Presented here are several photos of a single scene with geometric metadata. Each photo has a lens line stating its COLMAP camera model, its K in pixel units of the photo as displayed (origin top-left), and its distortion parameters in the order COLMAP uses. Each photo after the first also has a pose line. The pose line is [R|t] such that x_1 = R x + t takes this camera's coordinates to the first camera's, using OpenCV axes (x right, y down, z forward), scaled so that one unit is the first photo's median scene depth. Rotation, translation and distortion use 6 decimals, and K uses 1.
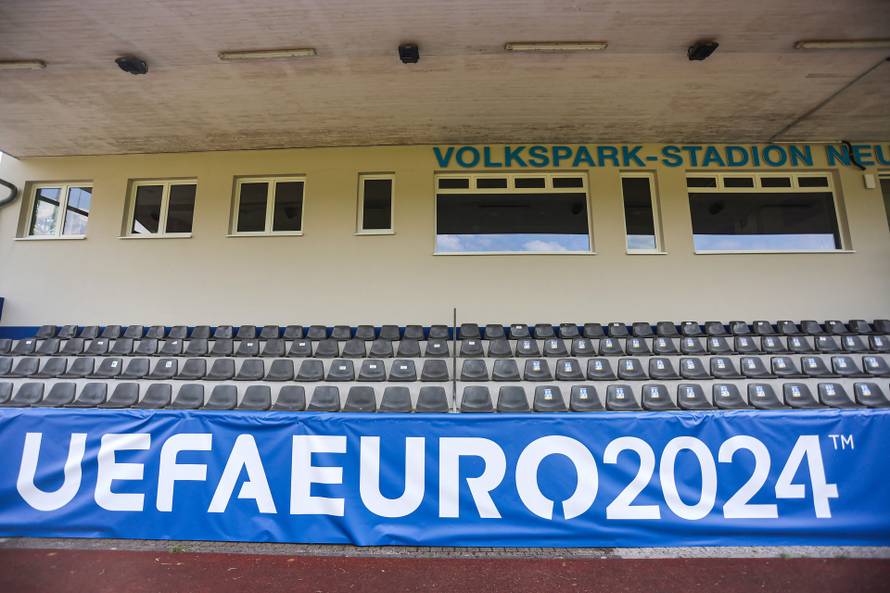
lens RADIAL K [[414.0, 0, 493.0], [0, 414.0, 303.0], [0, 0, 1]] dist [-0.037297, 0.000759]
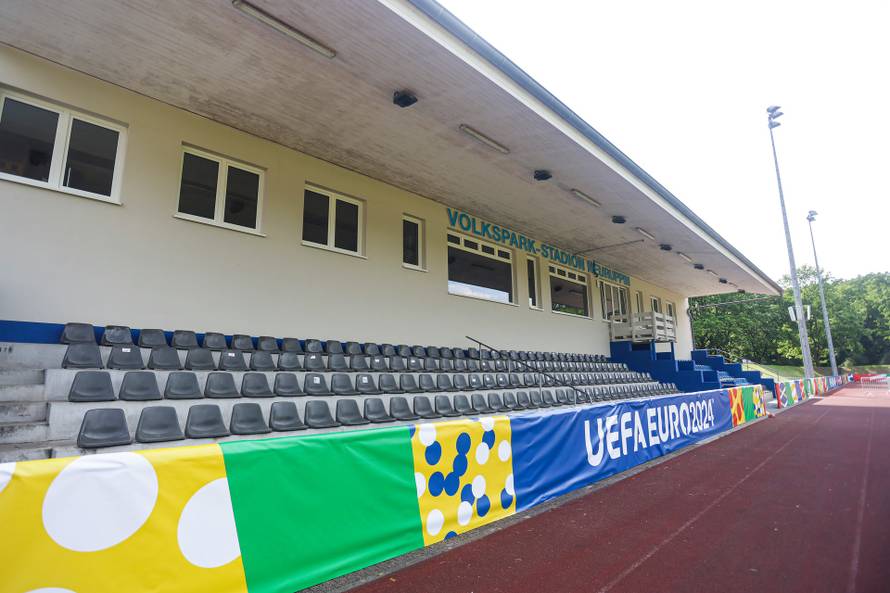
lens RADIAL K [[445.2, 0, 445.0], [0, 445.2, 296.5], [0, 0, 1]] dist [-0.026607, 0.000816]
pose [[0.705474, 0.133516, 0.696046, -0.830652], [-0.106251, 0.990920, -0.082389, 0.005832], [-0.700726, -0.015832, 0.713255, 0.014580]]
